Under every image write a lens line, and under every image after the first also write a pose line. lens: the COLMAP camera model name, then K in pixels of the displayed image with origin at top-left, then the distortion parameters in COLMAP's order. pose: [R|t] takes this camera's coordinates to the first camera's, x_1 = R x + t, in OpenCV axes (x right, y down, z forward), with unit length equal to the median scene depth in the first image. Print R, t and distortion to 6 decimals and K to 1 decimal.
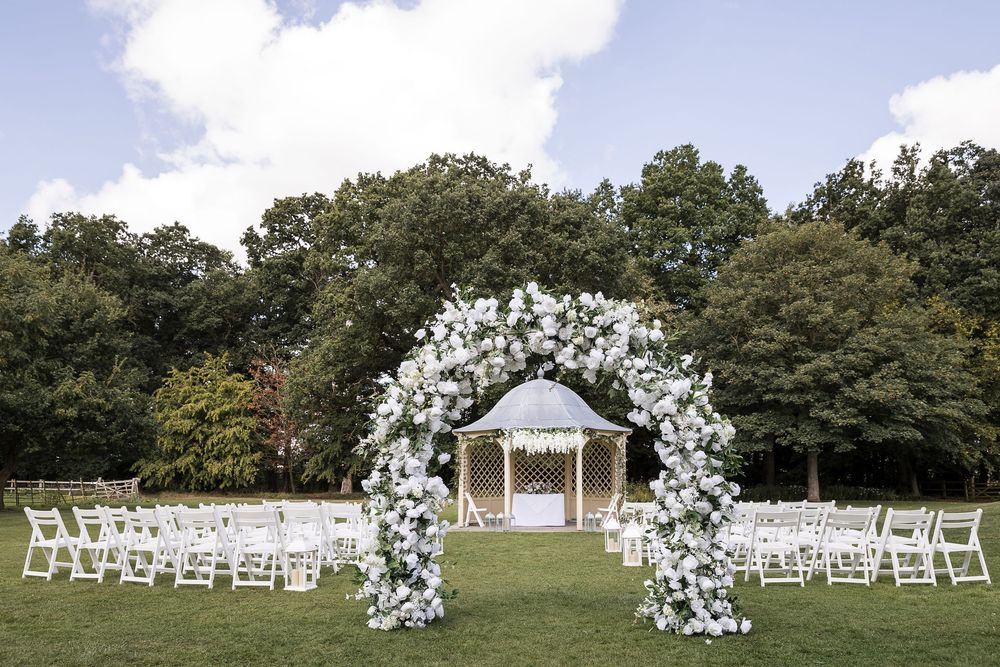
lens RADIAL K [[1283.4, 0, 500.0], [0, 1283.4, 333.5], [0, 0, 1]] dist [0.024307, 0.029107]
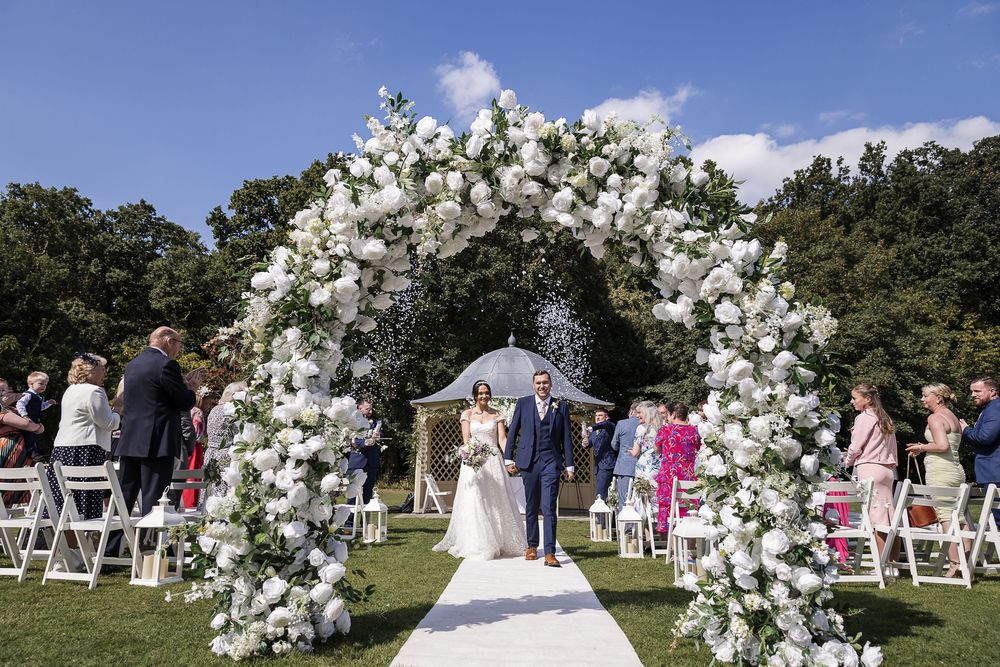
lens RADIAL K [[845.6, 0, 495.8], [0, 845.6, 317.4], [0, 0, 1]] dist [0.007187, 0.007192]
pose [[0.999682, 0.017186, 0.018463, 0.013722], [-0.014939, 0.993180, -0.115630, 0.120594], [-0.020324, 0.115317, 0.993121, 0.596001]]
